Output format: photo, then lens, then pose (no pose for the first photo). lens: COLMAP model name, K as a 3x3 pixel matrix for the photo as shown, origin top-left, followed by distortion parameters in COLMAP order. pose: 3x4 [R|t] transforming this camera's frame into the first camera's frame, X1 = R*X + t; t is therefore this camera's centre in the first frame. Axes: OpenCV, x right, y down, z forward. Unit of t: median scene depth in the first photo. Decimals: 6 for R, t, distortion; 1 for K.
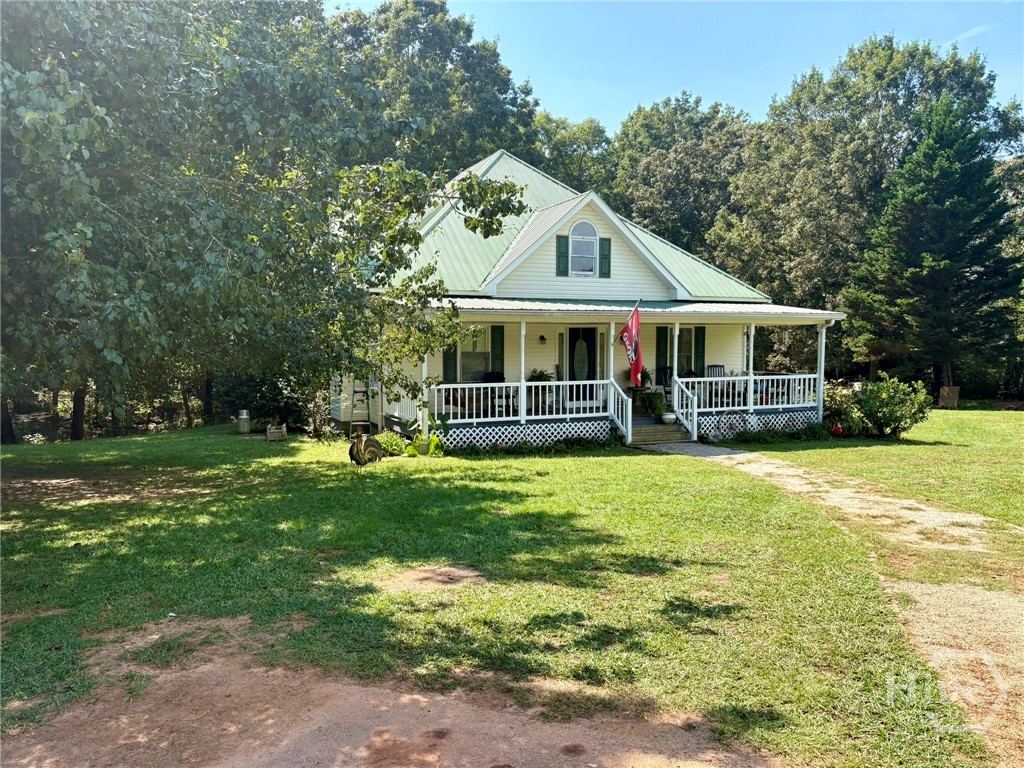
lens RADIAL K [[780.4, 0, 512.8], [0, 780.4, 383.9], [0, 0, 1]] dist [0.046634, -0.030030]
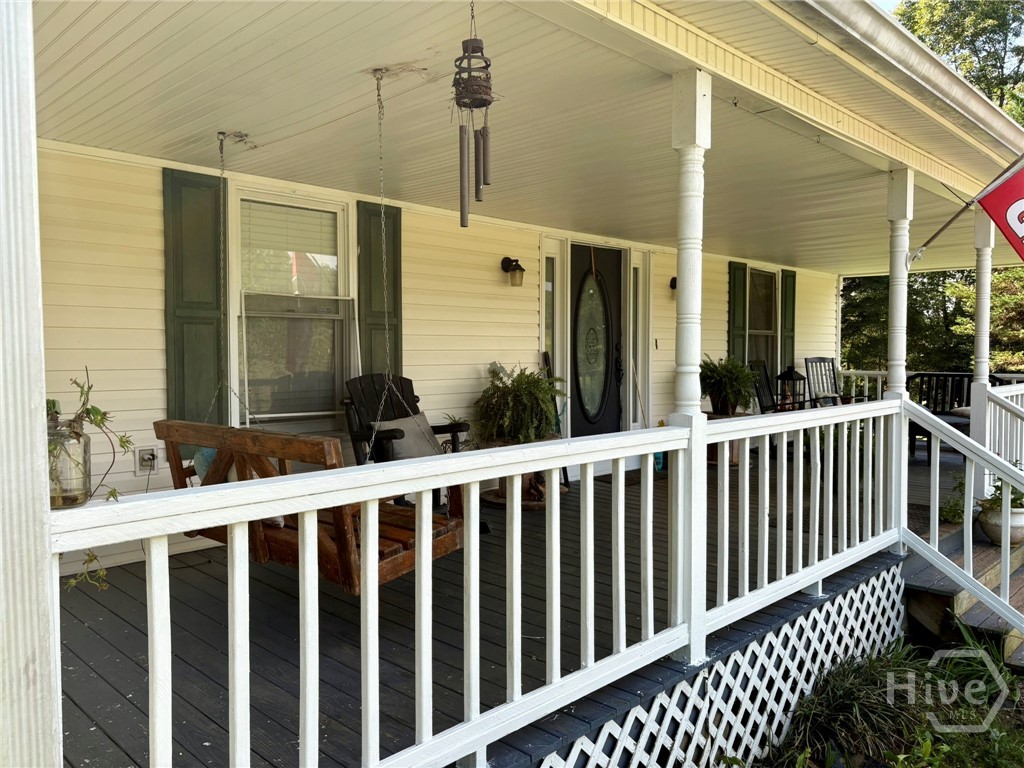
lens RADIAL K [[780.4, 0, 507.7], [0, 780.4, 385.5], [0, 0, 1]] dist [0.046634, -0.030030]
pose [[0.935329, -0.012722, 0.353552, -0.085610], [0.016543, 0.999833, -0.007789, -0.010133], [-0.353393, 0.013134, 0.935383, 0.830174]]
